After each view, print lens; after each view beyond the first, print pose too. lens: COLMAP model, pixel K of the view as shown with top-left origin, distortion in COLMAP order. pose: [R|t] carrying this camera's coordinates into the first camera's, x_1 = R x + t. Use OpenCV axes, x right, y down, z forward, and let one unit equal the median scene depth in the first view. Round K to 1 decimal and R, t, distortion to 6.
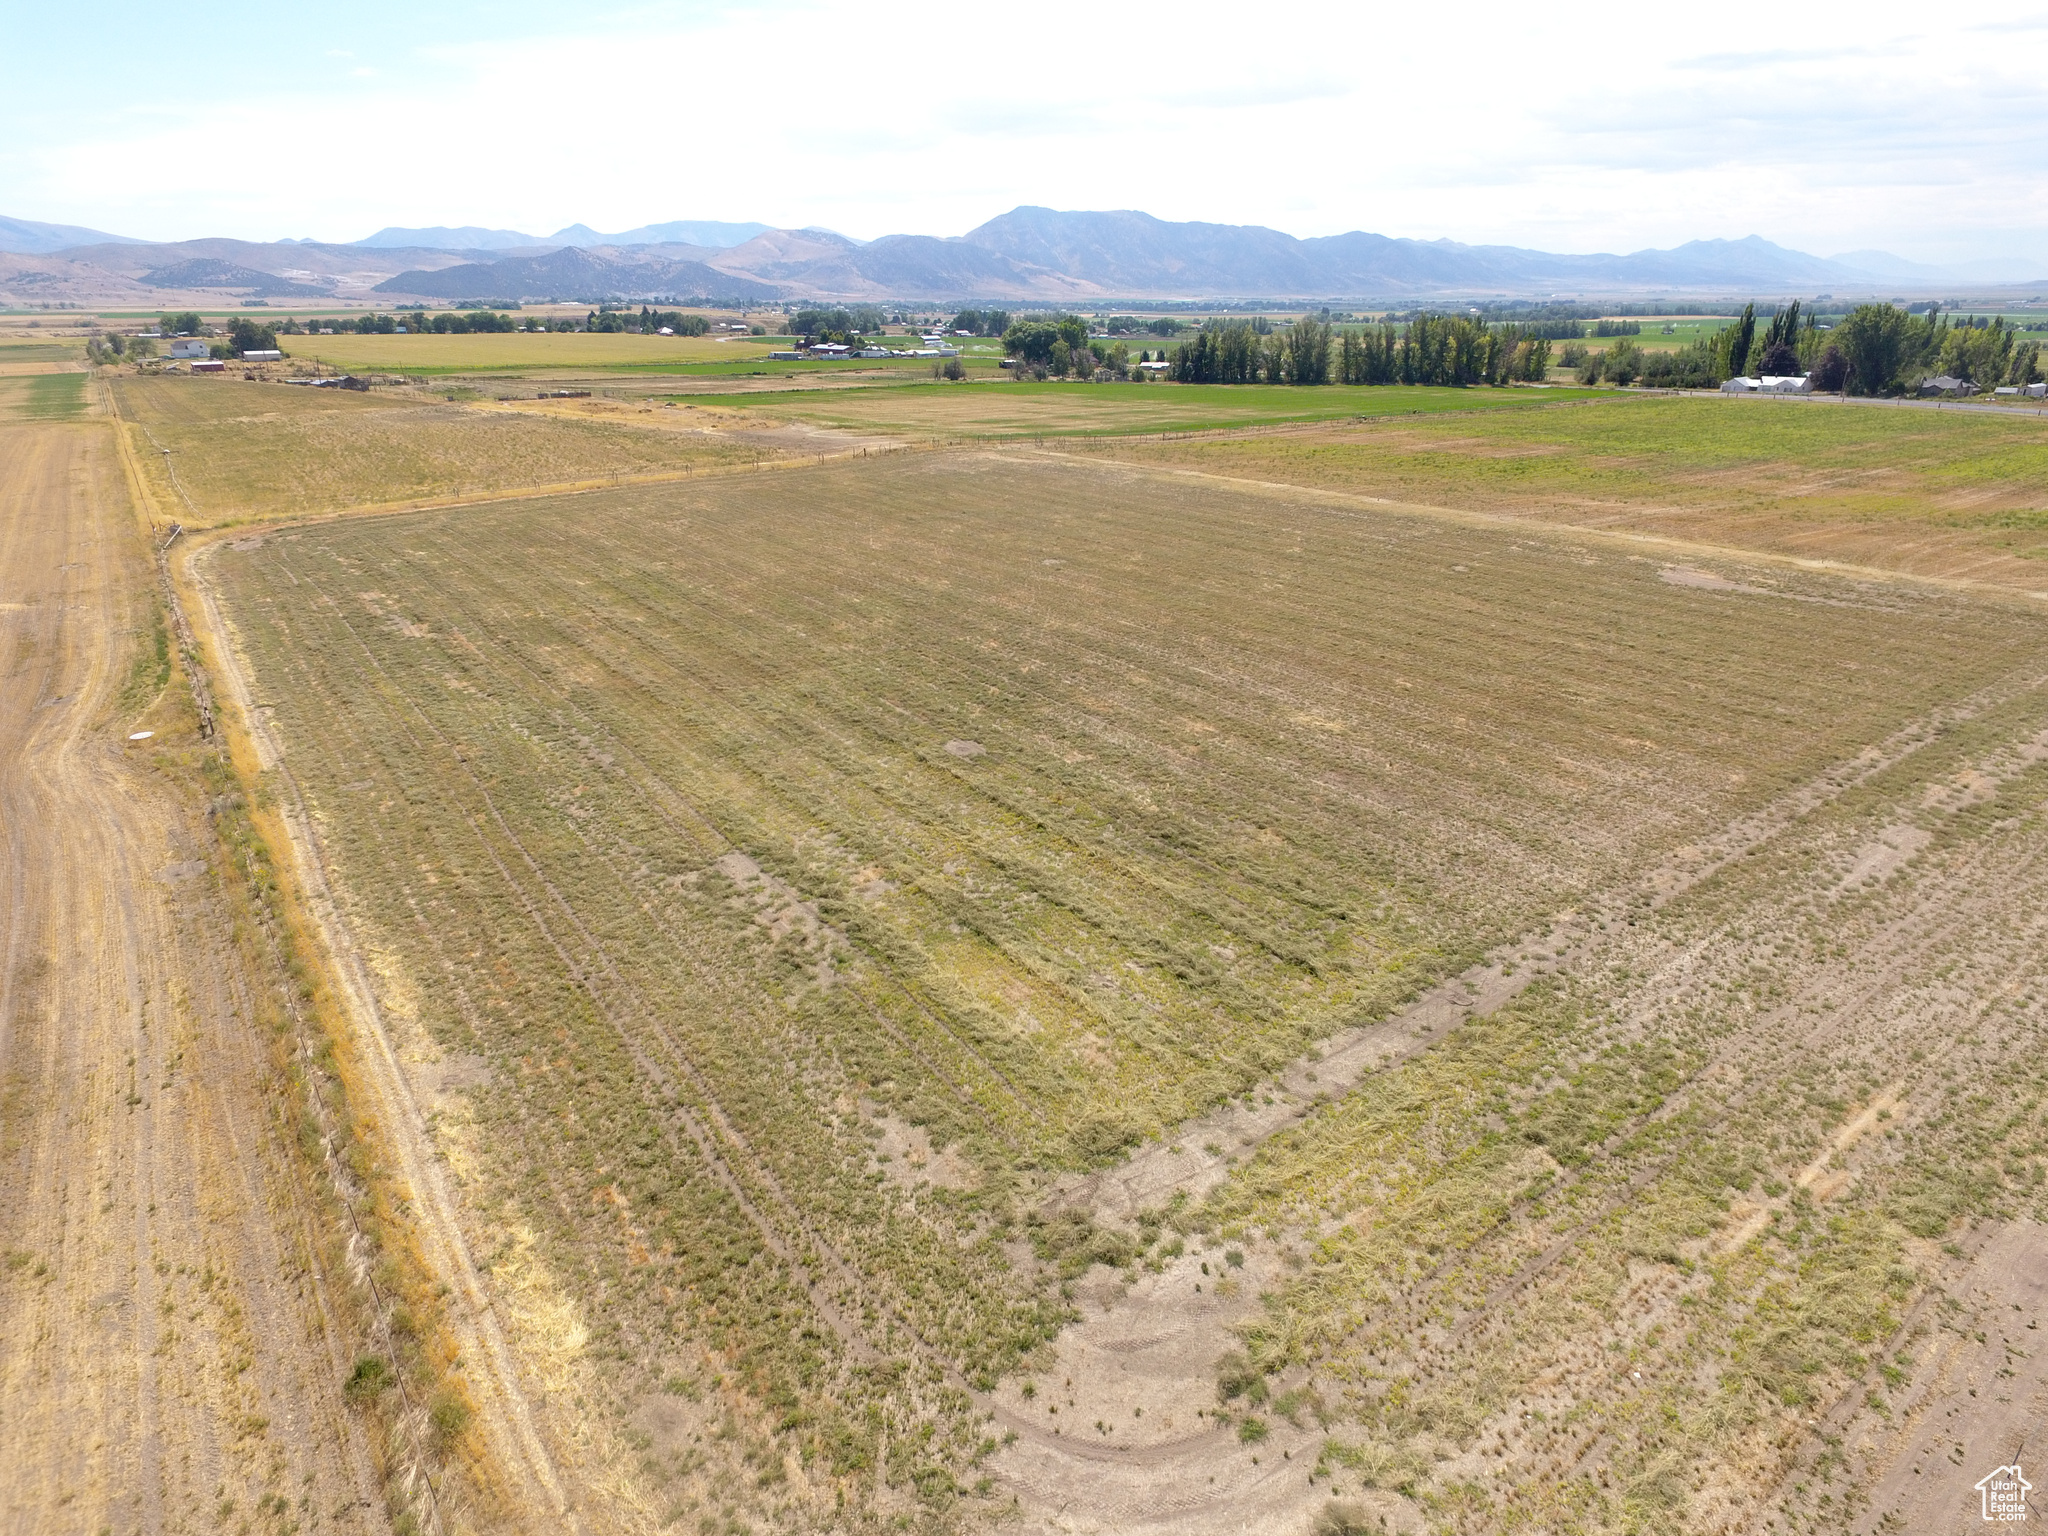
lens RADIAL K [[1192.9, 0, 1044.6], [0, 1192.9, 763.0], [0, 0, 1]] dist [-0.002210, 0.002187]
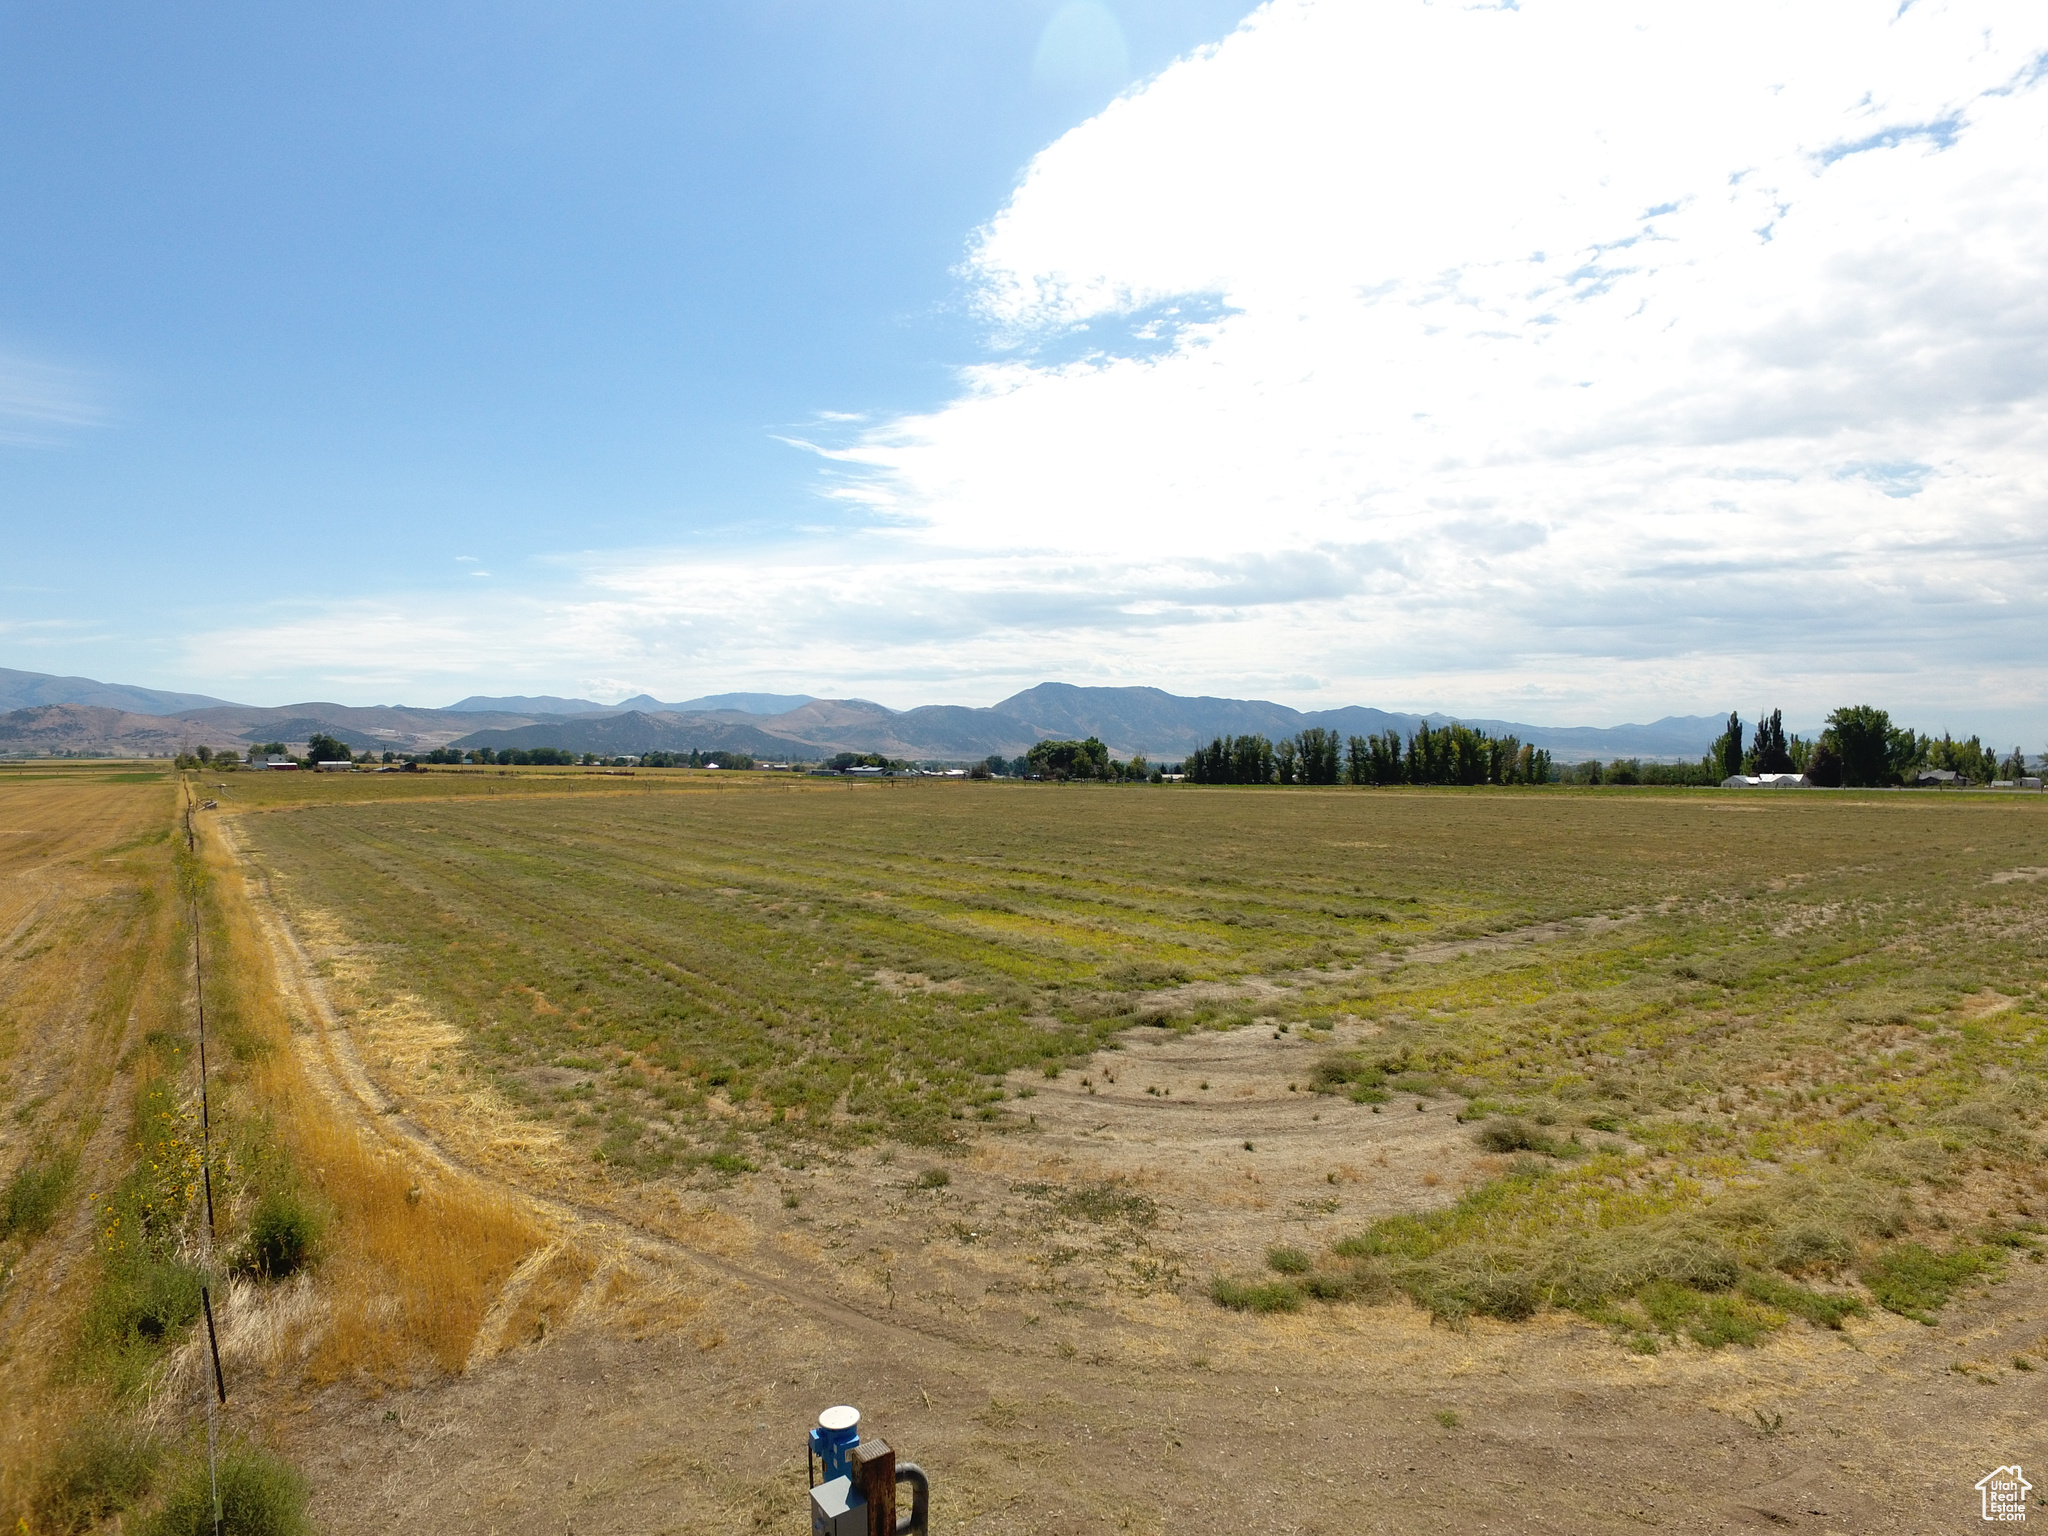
lens RADIAL K [[1192.9, 0, 1044.6], [0, 1192.9, 763.0], [0, 0, 1]] dist [-0.002210, 0.002187]
pose [[0.999811, 0.005611, -0.018591, -0.002759], [-0.011988, 0.931481, -0.363592, 0.328277], [0.015277, 0.363746, 0.931373, 0.136694]]
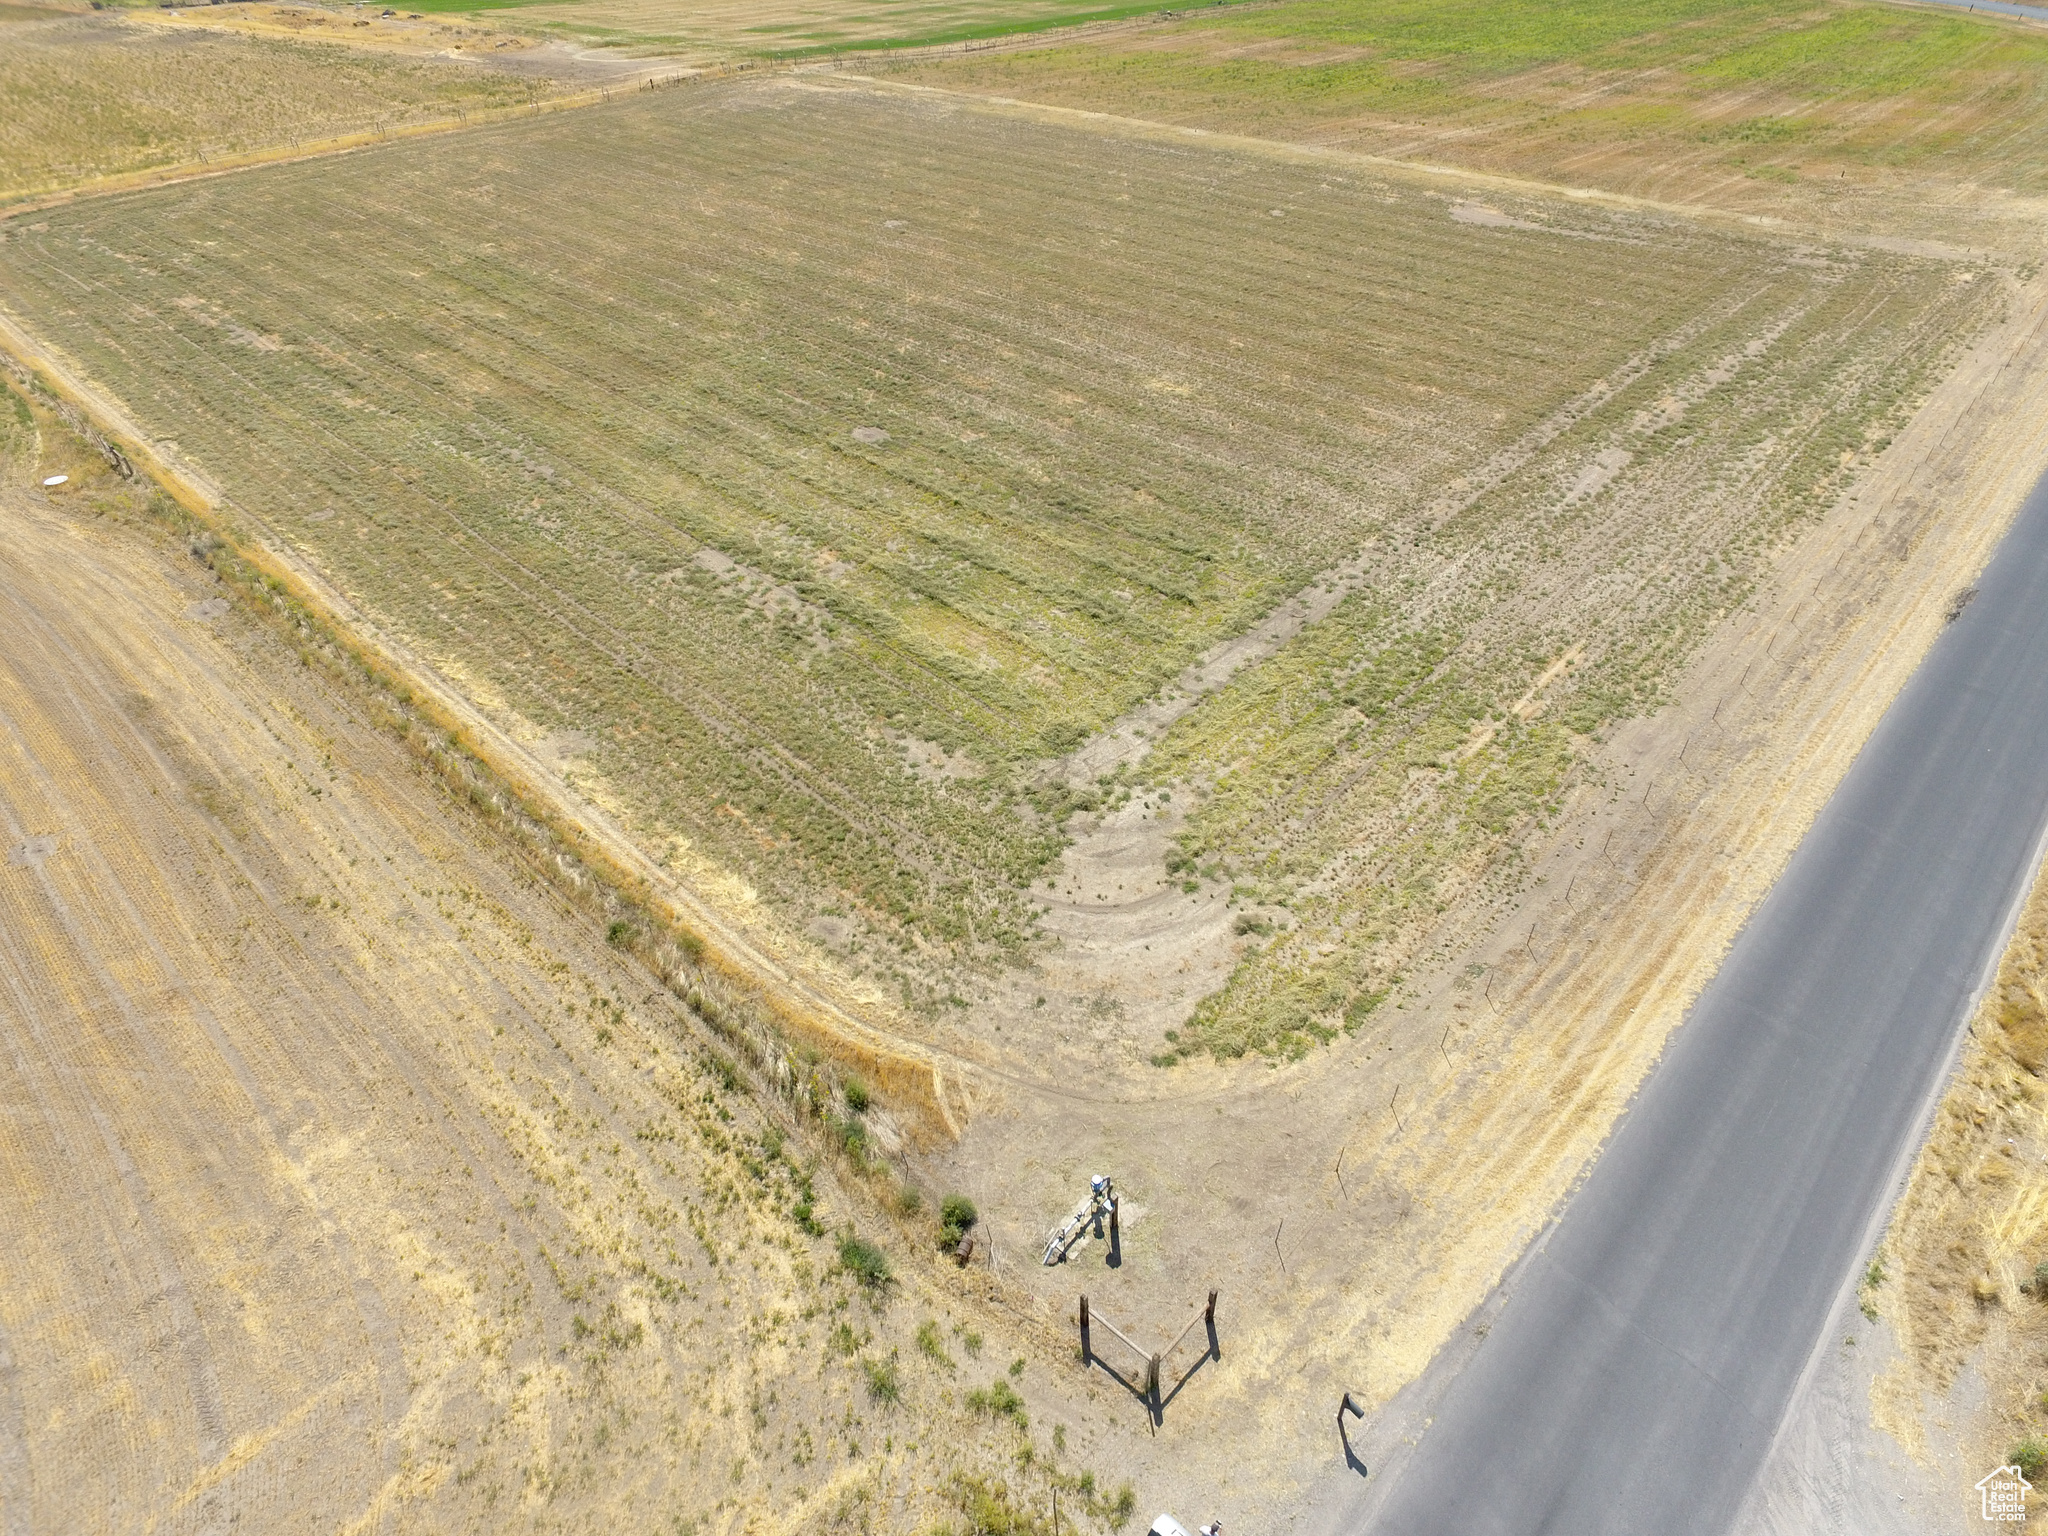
lens RADIAL K [[1175.6, 0, 1051.2], [0, 1175.6, 780.2], [0, 0, 1]] dist [-0.010914, 0.014713]
pose [[0.983845, -0.116214, 0.136174, -0.113134], [0.068119, 0.946454, 0.315571, -0.054487], [-0.165556, -0.301197, 0.939080, -0.232124]]
